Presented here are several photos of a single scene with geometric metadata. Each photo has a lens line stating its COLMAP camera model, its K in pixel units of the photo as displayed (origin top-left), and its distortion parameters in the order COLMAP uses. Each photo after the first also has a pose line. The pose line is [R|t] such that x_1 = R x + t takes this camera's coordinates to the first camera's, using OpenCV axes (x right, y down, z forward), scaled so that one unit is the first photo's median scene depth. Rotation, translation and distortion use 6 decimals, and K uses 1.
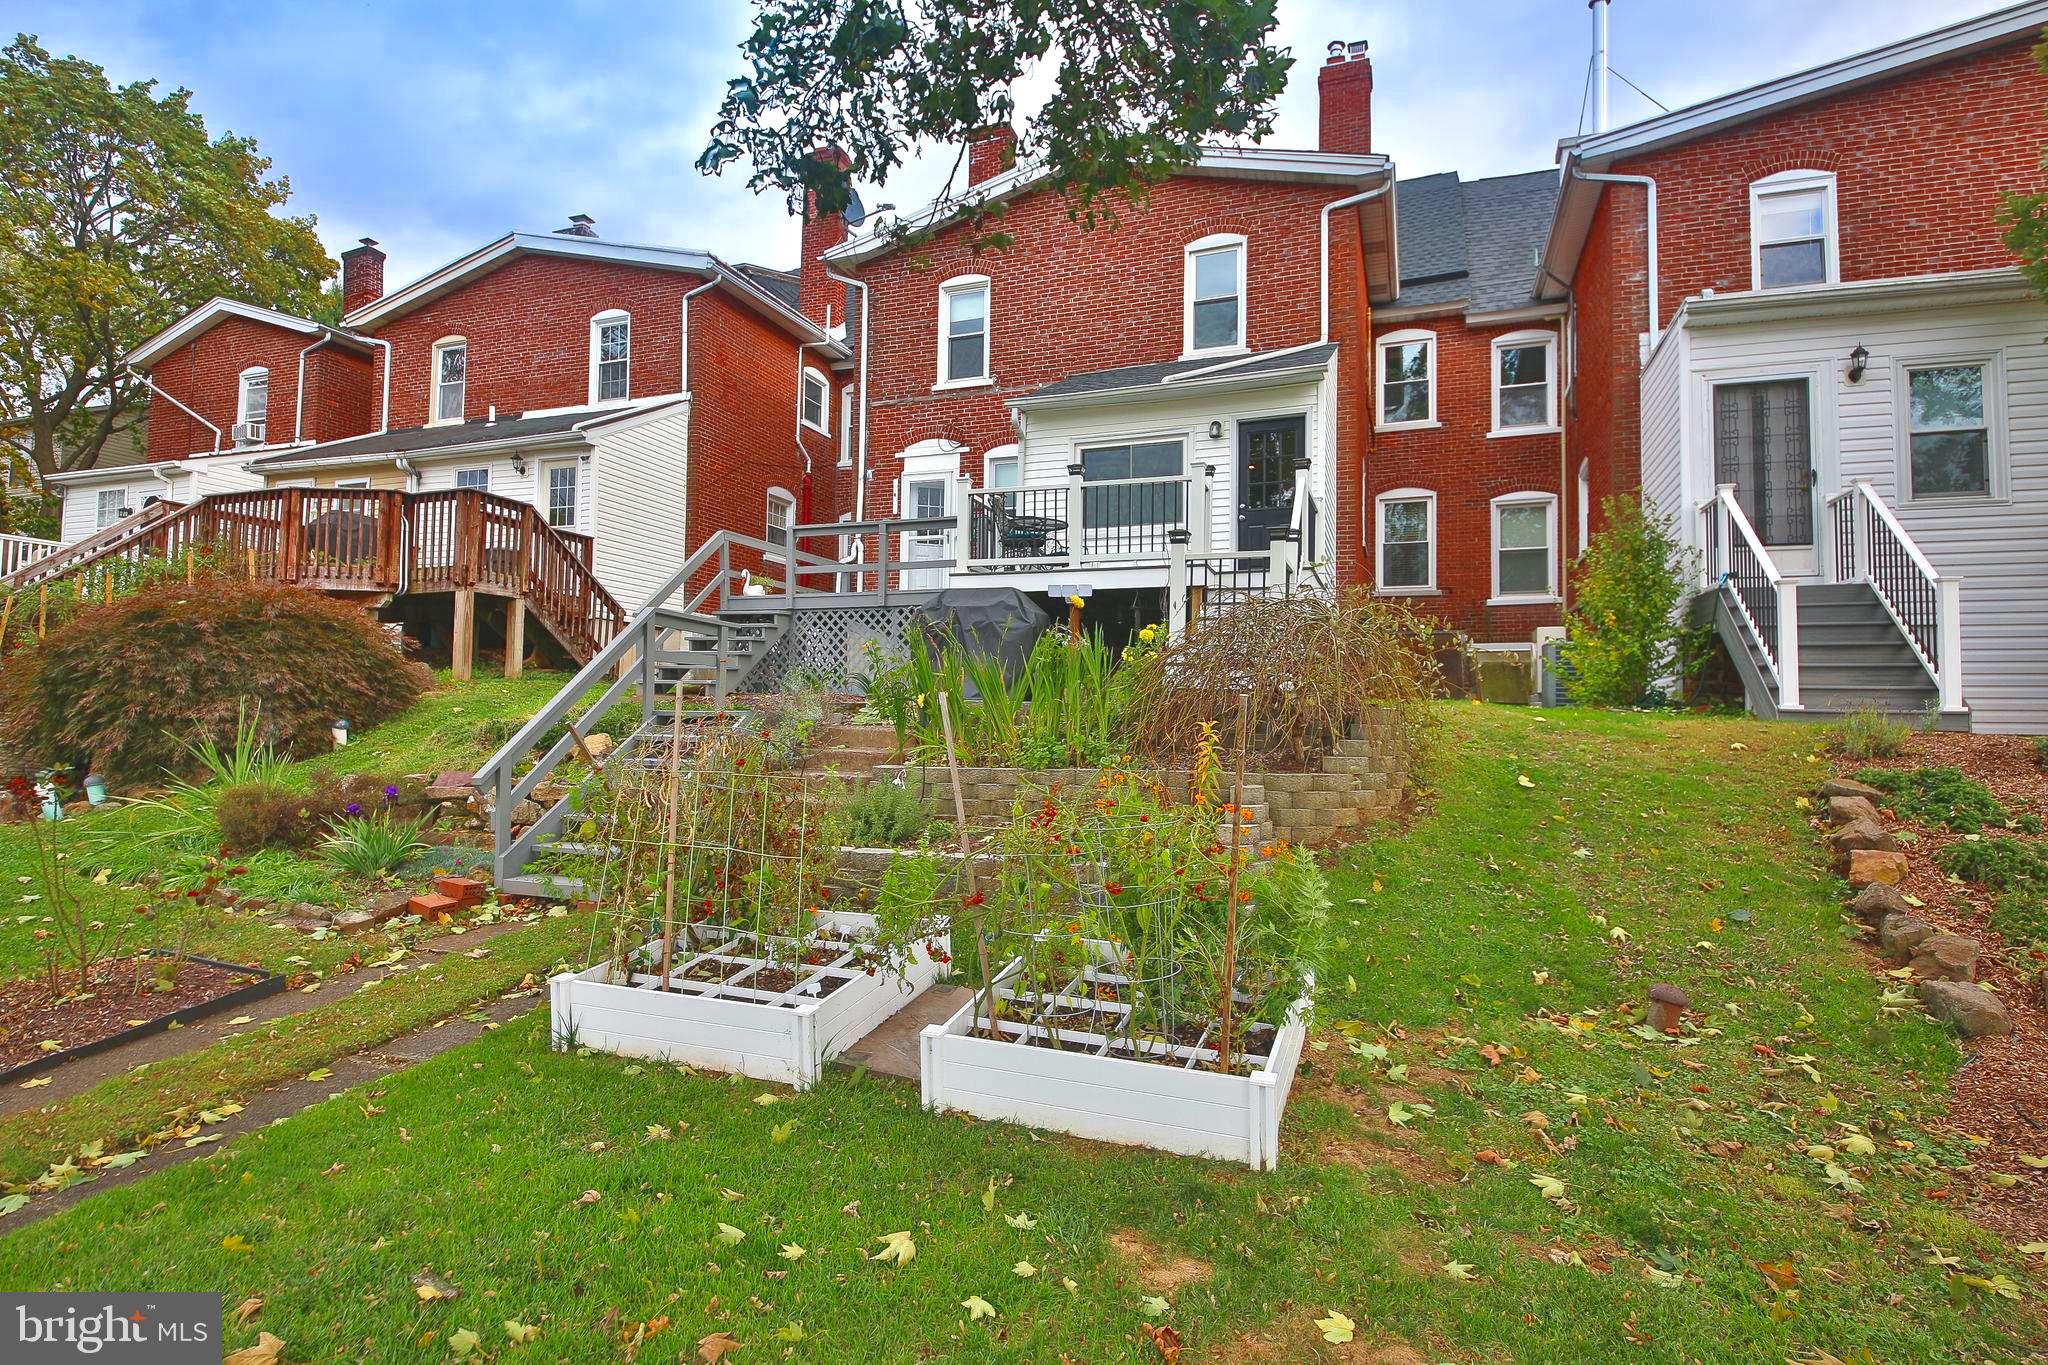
lens RADIAL K [[1021.5, 0, 1030.9], [0, 1021.5, 682.6], [0, 0, 1]] dist [-0.012489, -0.001739]
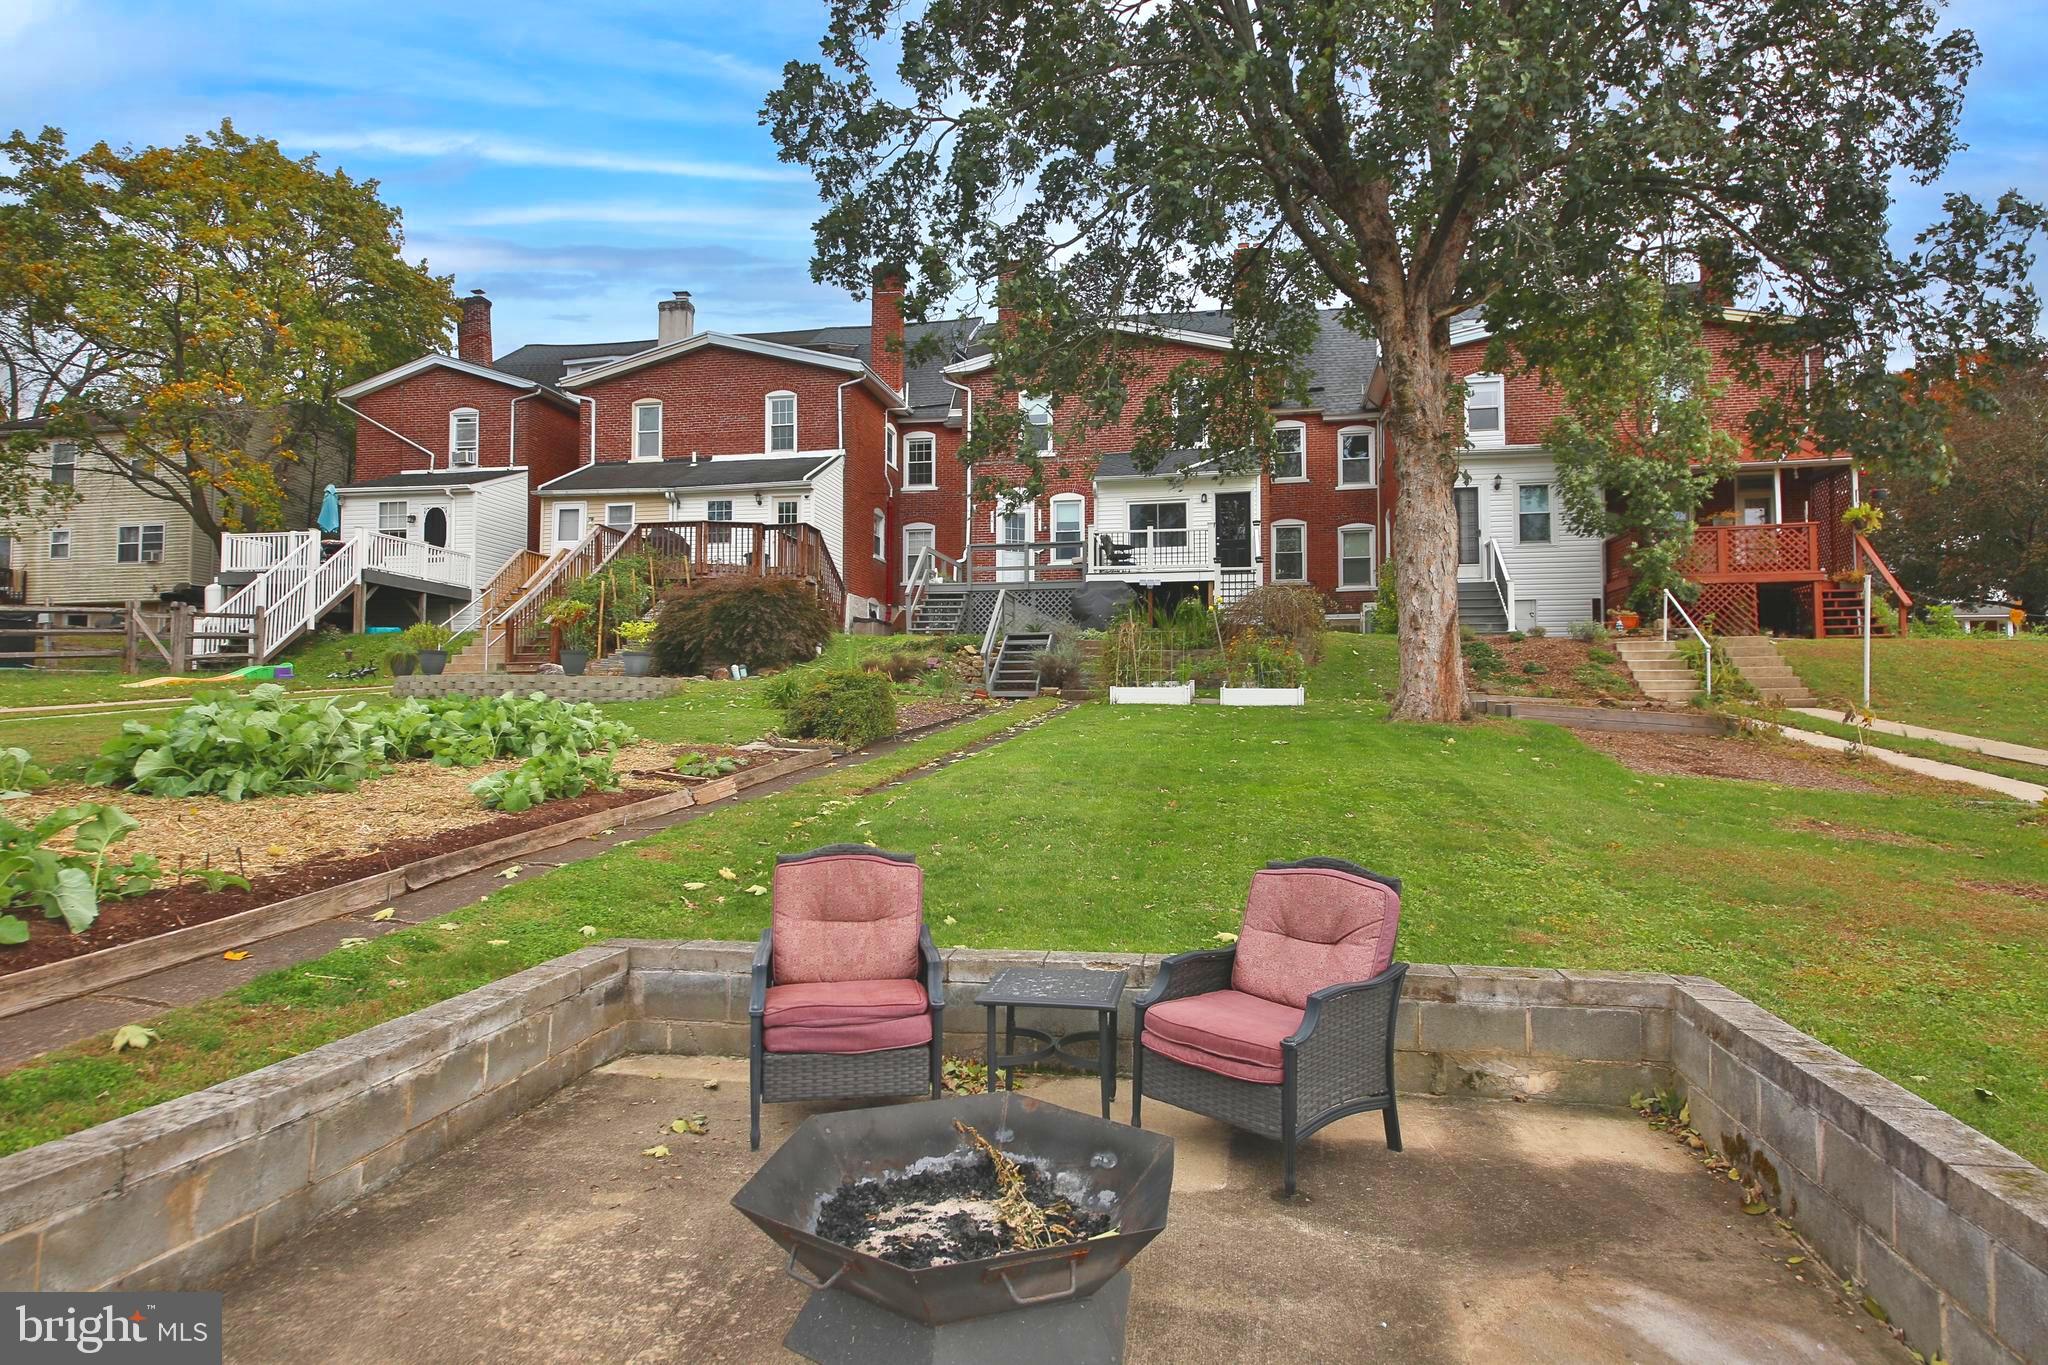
lens RADIAL K [[1173.9, 0, 1018.7], [0, 1173.9, 679.8], [0, 0, 1]] dist [0.000664, 0.000667]
pose [[0.986528, -0.006967, 0.163443, -0.395383], [0.007276, 0.999973, -0.001291, 0.070320], [-0.163429, 0.002463, 0.986552, -0.843383]]
